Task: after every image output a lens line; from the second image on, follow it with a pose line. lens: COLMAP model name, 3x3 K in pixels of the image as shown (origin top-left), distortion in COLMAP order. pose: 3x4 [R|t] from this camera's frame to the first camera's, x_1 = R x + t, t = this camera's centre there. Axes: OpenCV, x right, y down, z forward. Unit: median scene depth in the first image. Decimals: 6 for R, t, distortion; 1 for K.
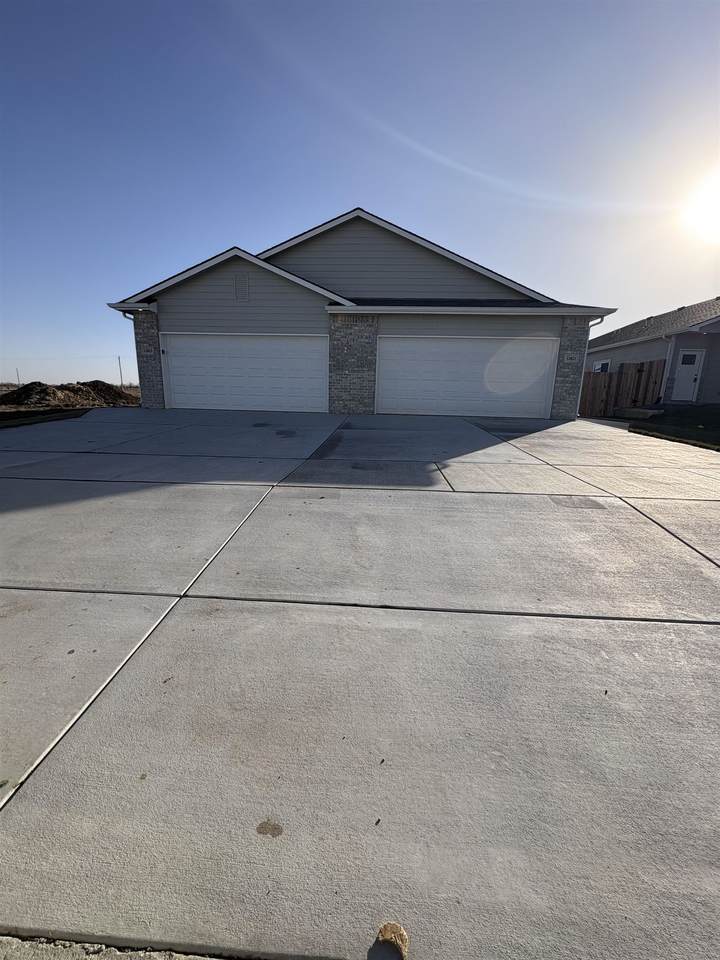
lens RADIAL K [[382.3, 0, 357.5], [0, 382.3, 478.1], [0, 0, 1]] dist [-0.001408, -0.000110]
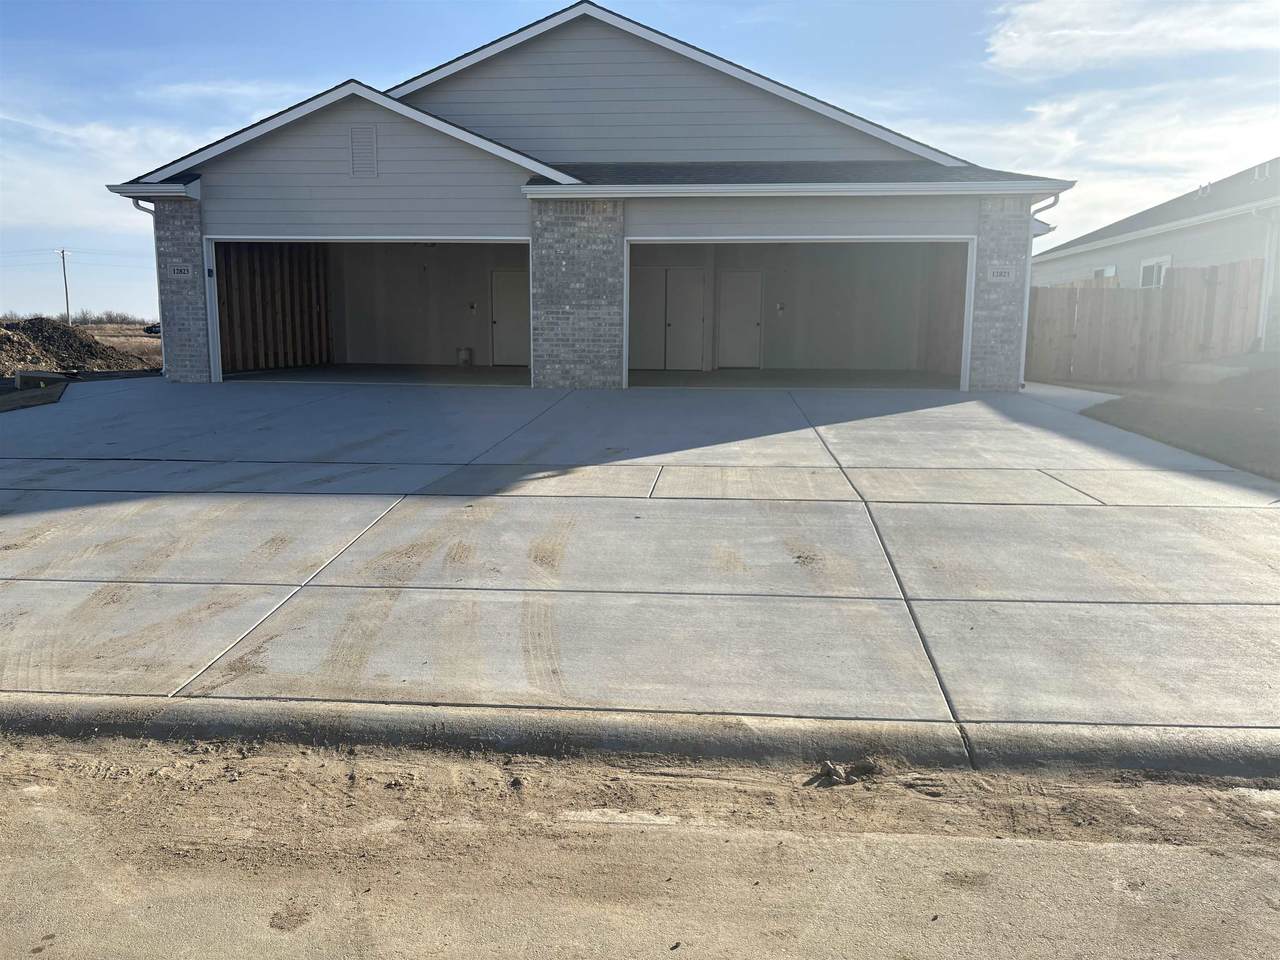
lens RADIAL K [[971.0, 0, 634.8], [0, 971.0, 477.7], [0, 0, 1]] dist [0.055814, -0.051378]
pose [[0.999706, -0.013345, -0.020254, 0.087122], [0.011965, 0.997695, -0.066796, 0.040284], [0.021099, 0.066534, 0.997561, -0.293806]]
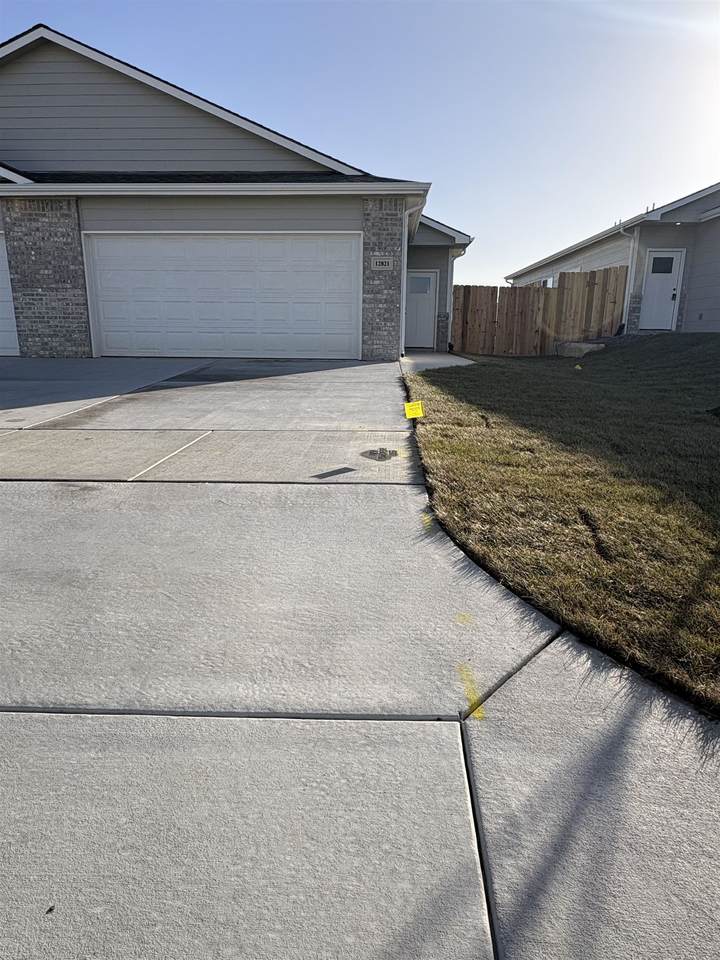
lens RADIAL K [[574.1, 0, 355.2], [0, 574.1, 477.7], [0, 0, 1]] dist [-0.000260, -0.000613]
pose [[0.999762, -0.018449, 0.011665, 0.479034], [0.018035, 0.999235, 0.034707, 0.009072], [-0.012296, -0.034489, 0.999329, 0.030798]]
